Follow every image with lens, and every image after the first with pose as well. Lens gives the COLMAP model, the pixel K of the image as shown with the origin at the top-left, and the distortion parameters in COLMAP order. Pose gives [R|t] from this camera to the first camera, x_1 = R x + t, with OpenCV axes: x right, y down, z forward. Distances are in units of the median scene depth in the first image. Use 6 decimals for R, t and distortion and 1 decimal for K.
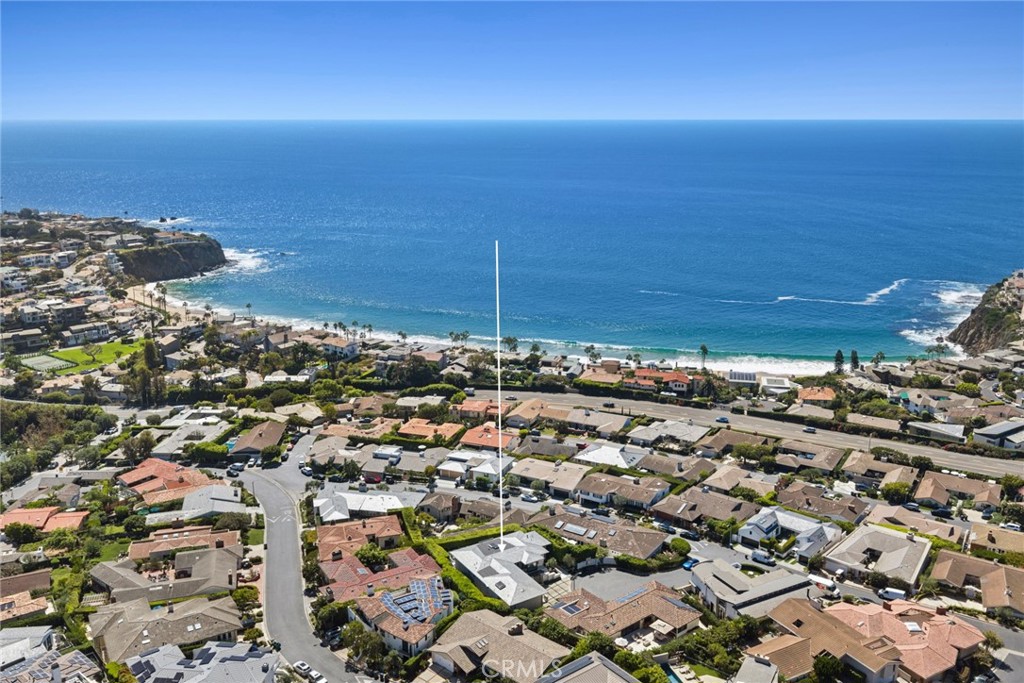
lens RADIAL K [[811.4, 0, 536.0], [0, 811.4, 336.7], [0, 0, 1]] dist [0.012533, -0.015010]
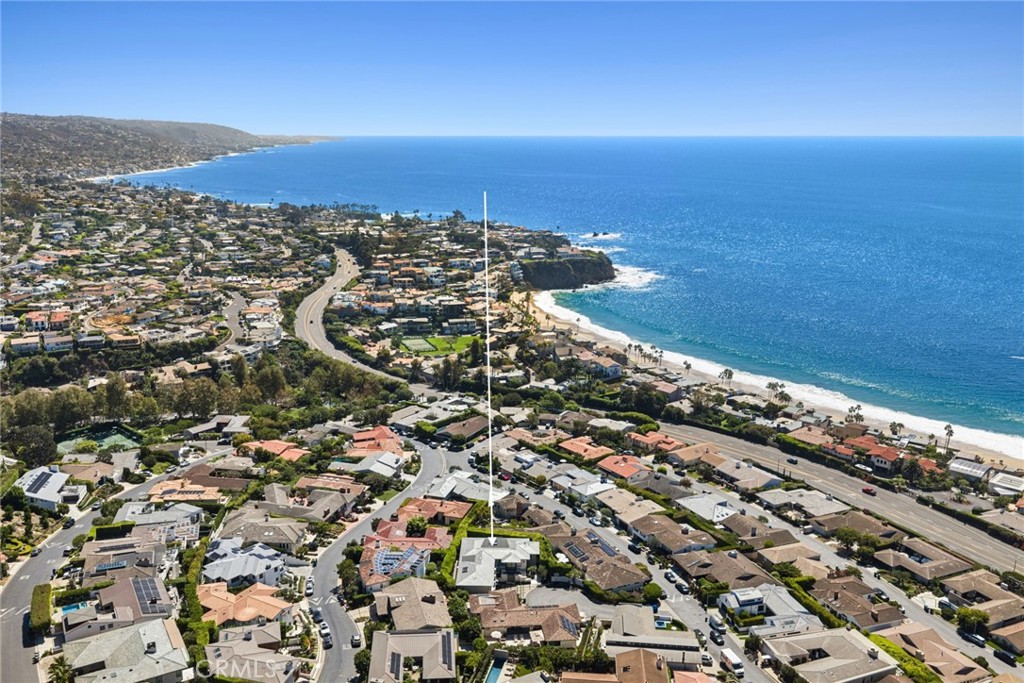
lens RADIAL K [[811.4, 0, 536.0], [0, 811.4, 336.7], [0, 0, 1]] dist [0.012533, -0.015010]
pose [[0.843397, 0.132153, -0.520785, 0.393349], [-0.143726, 0.989448, 0.018319, -0.053686], [0.517710, 0.059401, 0.853491, -0.022334]]
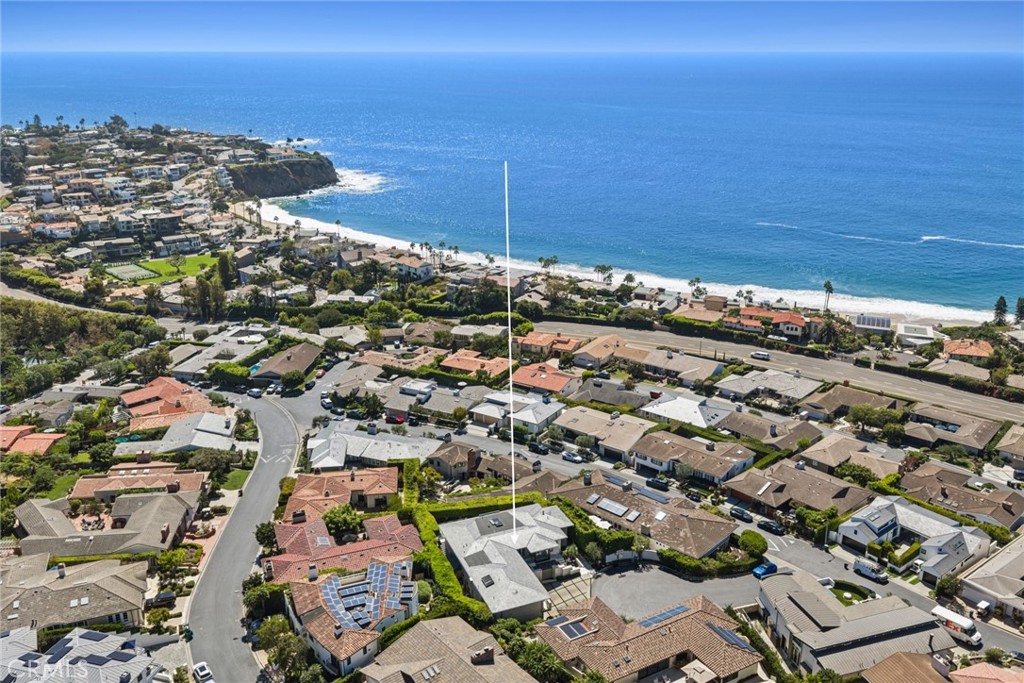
lens RADIAL K [[811.4, 0, 536.0], [0, 811.4, 336.7], [0, 0, 1]] dist [0.012533, -0.015010]
pose [[0.986387, 0.054653, -0.155095, 0.060702], [-0.042179, 0.995689, 0.082608, 0.013837], [0.158941, -0.074942, 0.984440, 0.179475]]
